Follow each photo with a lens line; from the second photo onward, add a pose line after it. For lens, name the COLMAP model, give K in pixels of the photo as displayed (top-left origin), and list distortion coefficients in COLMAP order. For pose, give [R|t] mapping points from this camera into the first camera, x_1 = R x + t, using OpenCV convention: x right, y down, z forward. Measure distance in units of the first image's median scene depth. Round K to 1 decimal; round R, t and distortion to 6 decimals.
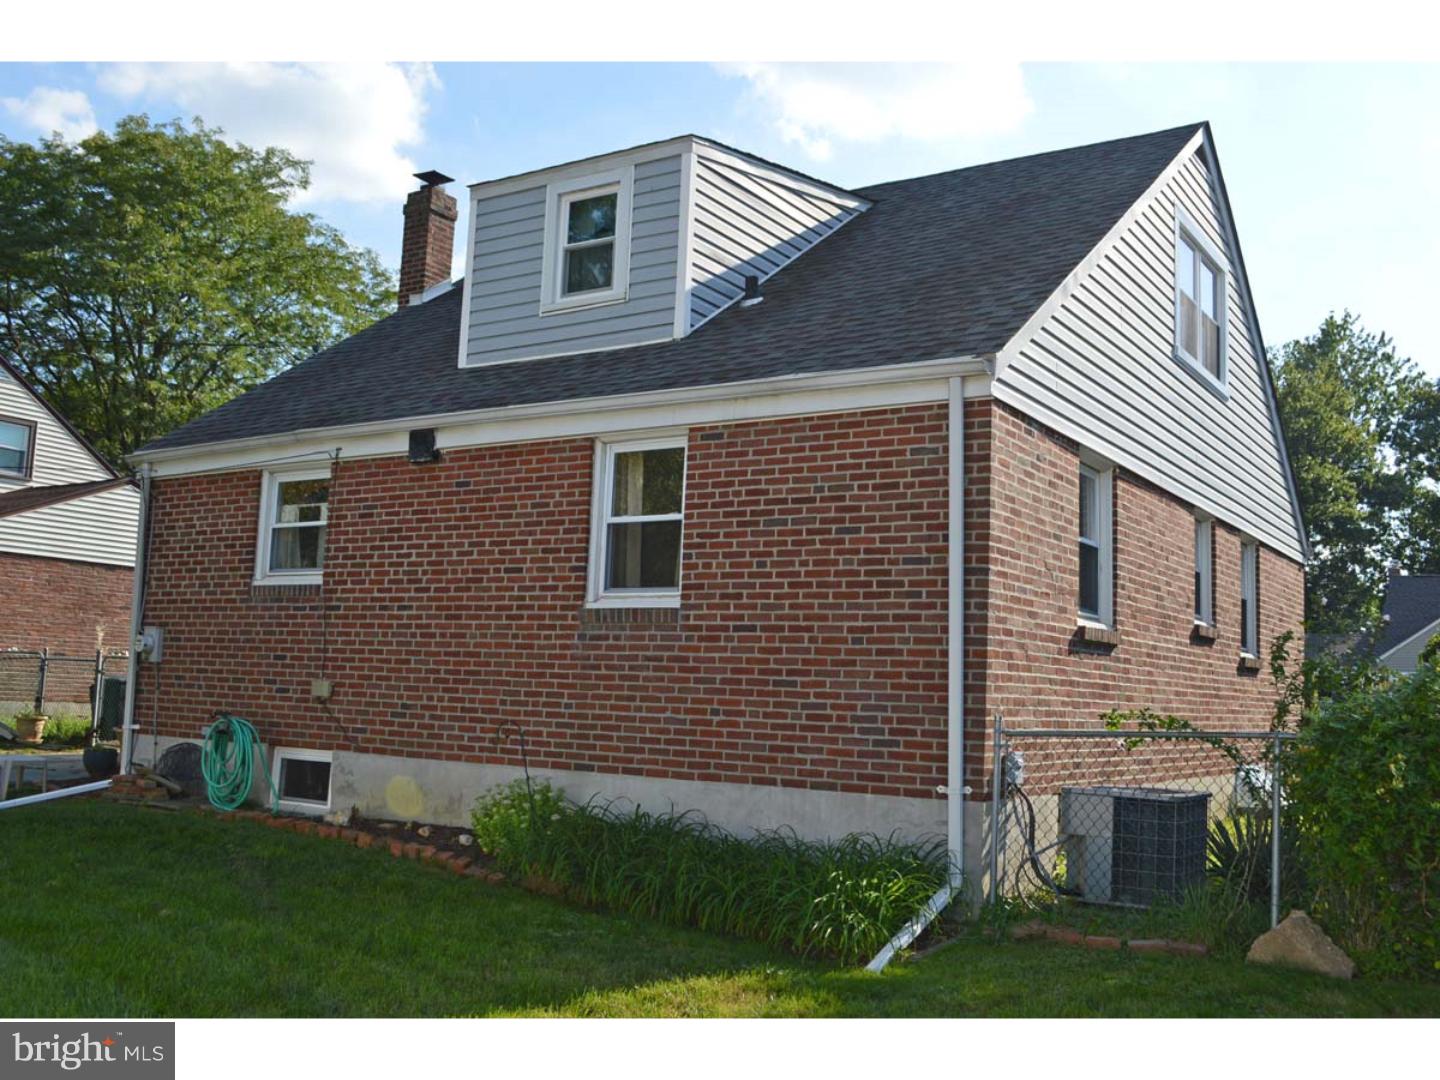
lens RADIAL K [[1363.5, 0, 720.0], [0, 1363.5, 540.0], [0, 0, 1]] dist [-0.068384, -0.003736]
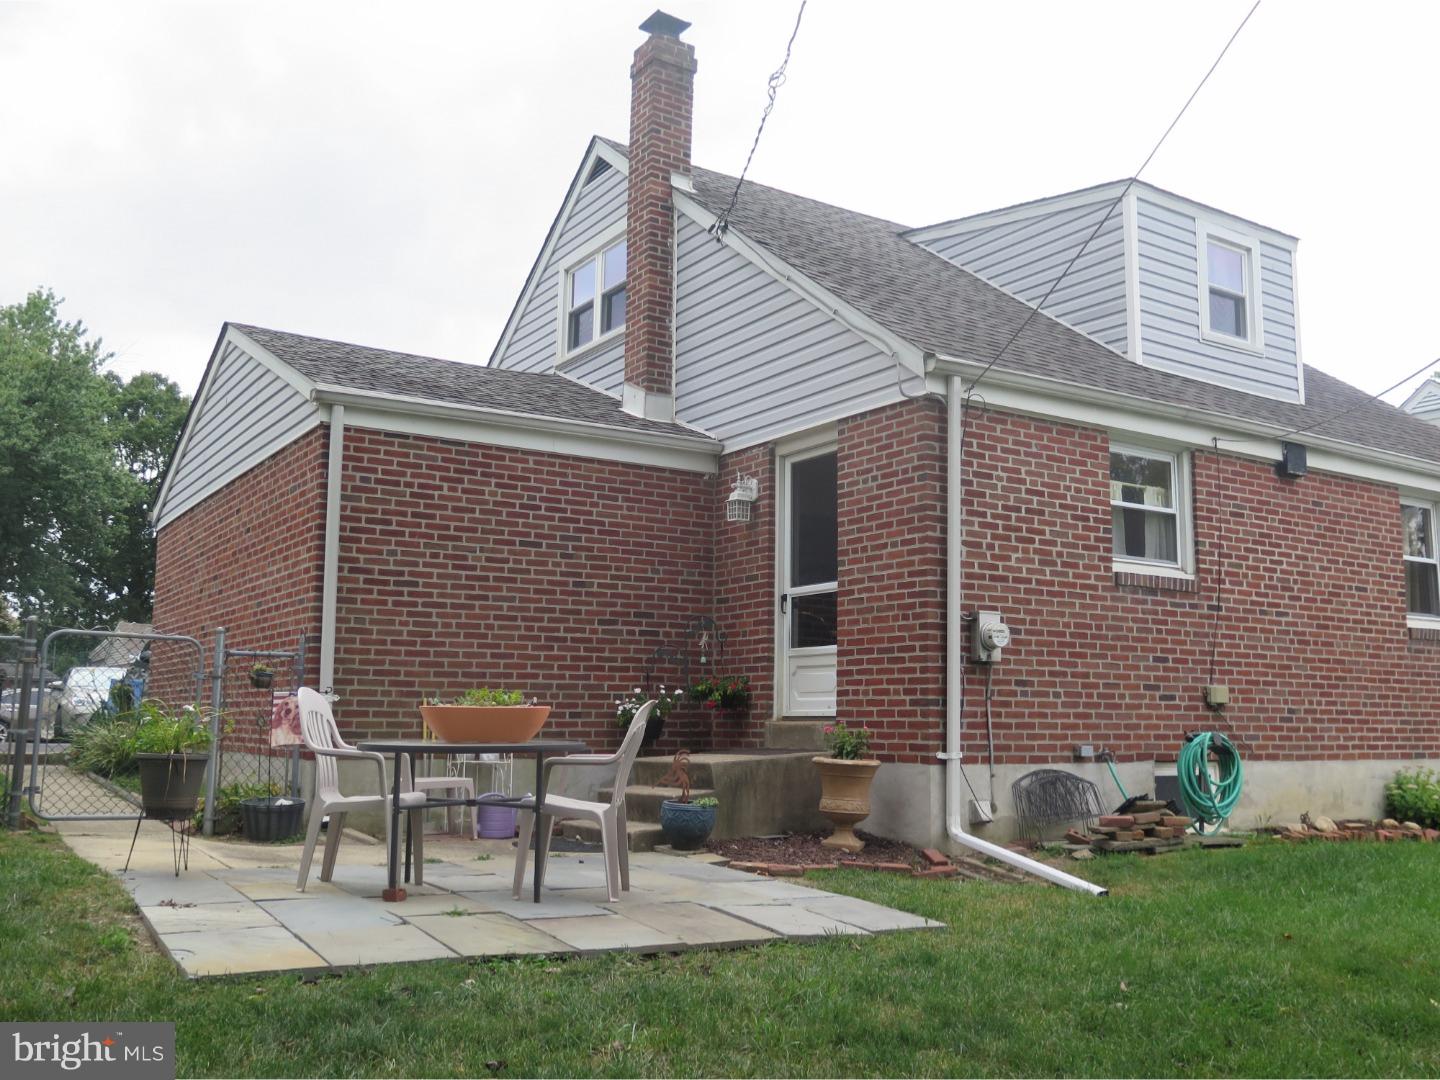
lens RADIAL K [[1289.9, 0, 720.0], [0, 1289.9, 540.0], [0, 0, 1]] dist [-0.000074, -0.000106]
pose [[0.396192, 0.093340, 0.913411, -1.276274], [-0.104264, 0.992958, -0.056245, 0.092230], [-0.912228, -0.072952, 0.403134, 0.989798]]
